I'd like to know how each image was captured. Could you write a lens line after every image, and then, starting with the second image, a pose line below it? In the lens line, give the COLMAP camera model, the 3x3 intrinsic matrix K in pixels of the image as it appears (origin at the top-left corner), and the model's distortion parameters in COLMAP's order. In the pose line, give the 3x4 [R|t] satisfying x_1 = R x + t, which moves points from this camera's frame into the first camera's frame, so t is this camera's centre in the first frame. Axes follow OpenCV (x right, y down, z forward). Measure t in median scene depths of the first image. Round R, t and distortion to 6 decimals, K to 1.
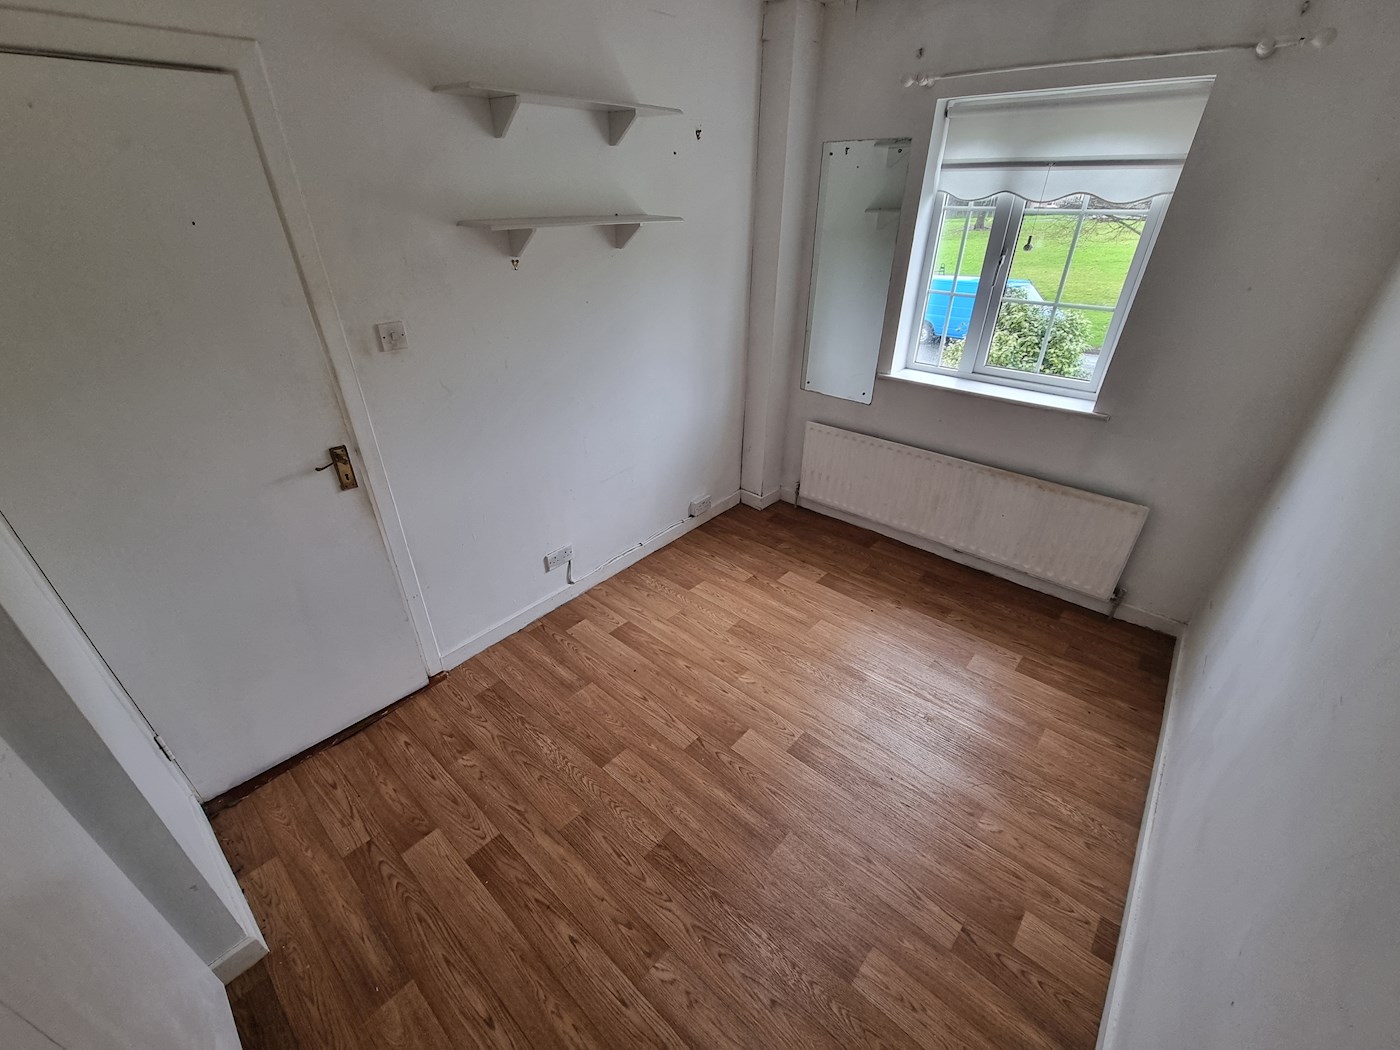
lens RADIAL K [[580.1, 0, 701.4], [0, 580.1, 527.2], [0, 0, 1]] dist [-0.003256, 0.002146]
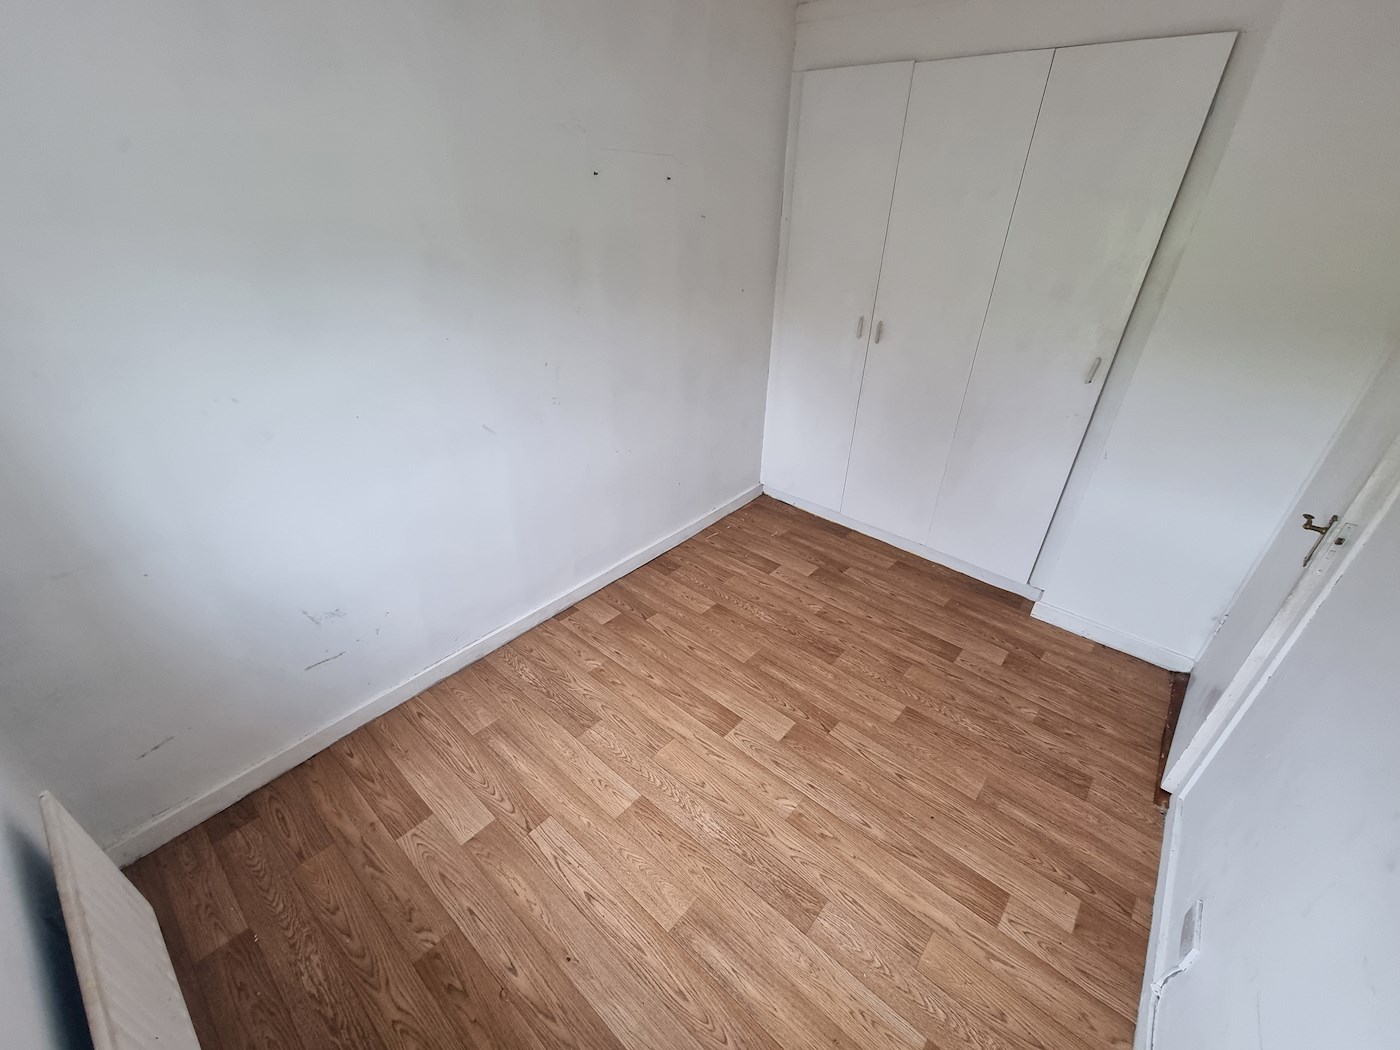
lens RADIAL K [[580.1, 0, 701.6], [0, 580.1, 525.9], [0, 0, 1]] dist [-0.003256, 0.002146]
pose [[-0.999285, -0.023741, -0.029438, 0.257170], [-0.037352, 0.497640, 0.866579, -0.691485], [-0.005924, 0.867059, -0.498171, 1.203674]]
